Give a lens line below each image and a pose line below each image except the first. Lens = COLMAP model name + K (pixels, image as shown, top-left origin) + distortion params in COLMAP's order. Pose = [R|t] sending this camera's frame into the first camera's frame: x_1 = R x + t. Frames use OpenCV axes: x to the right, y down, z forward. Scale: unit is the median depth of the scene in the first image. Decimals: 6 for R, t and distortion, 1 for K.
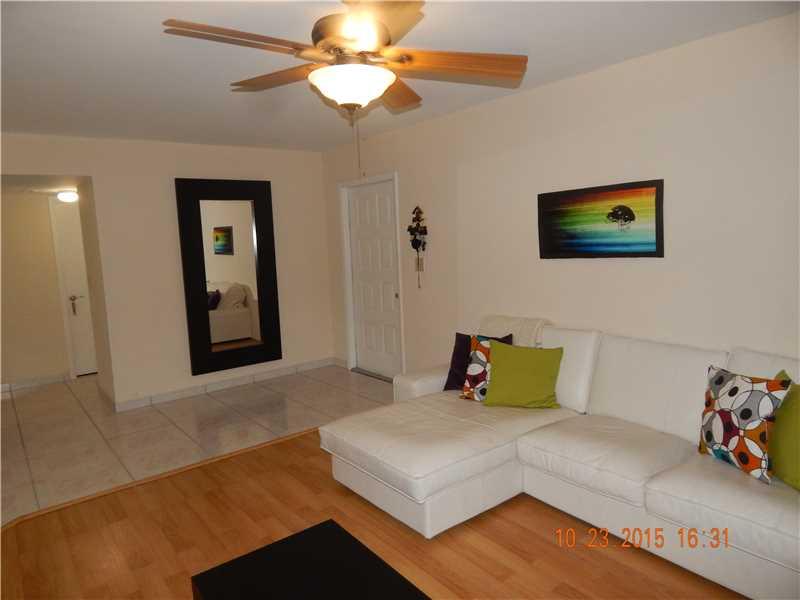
lens RADIAL K [[524.2, 0, 403.1], [0, 524.2, 292.3], [0, 0, 1]] dist [-0.001011, -0.004519]
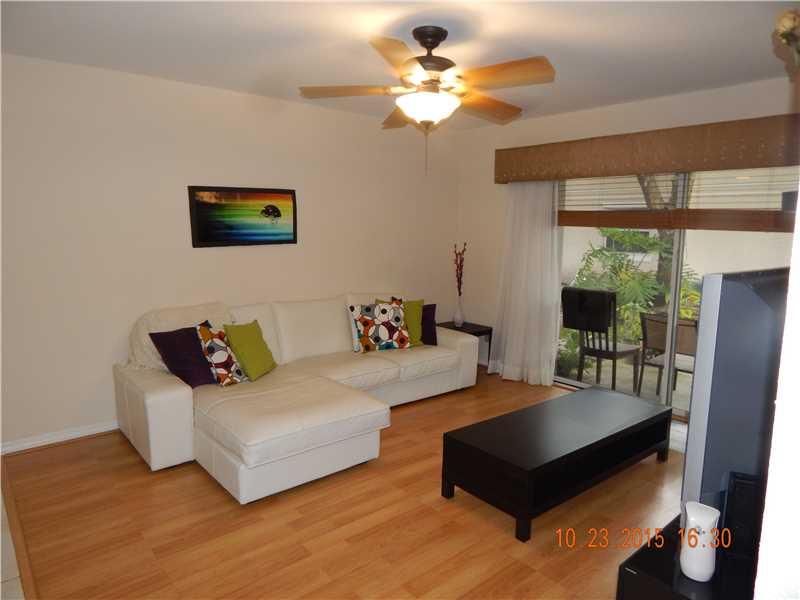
lens RADIAL K [[524.2, 0, 403.1], [0, 524.2, 292.3], [0, 0, 1]] dist [-0.001011, -0.004519]
pose [[-0.025148, -0.087984, 0.995804, -0.948448], [0.102647, 0.990627, 0.090119, -0.032458], [-0.994400, 0.104482, -0.015881, 0.722406]]
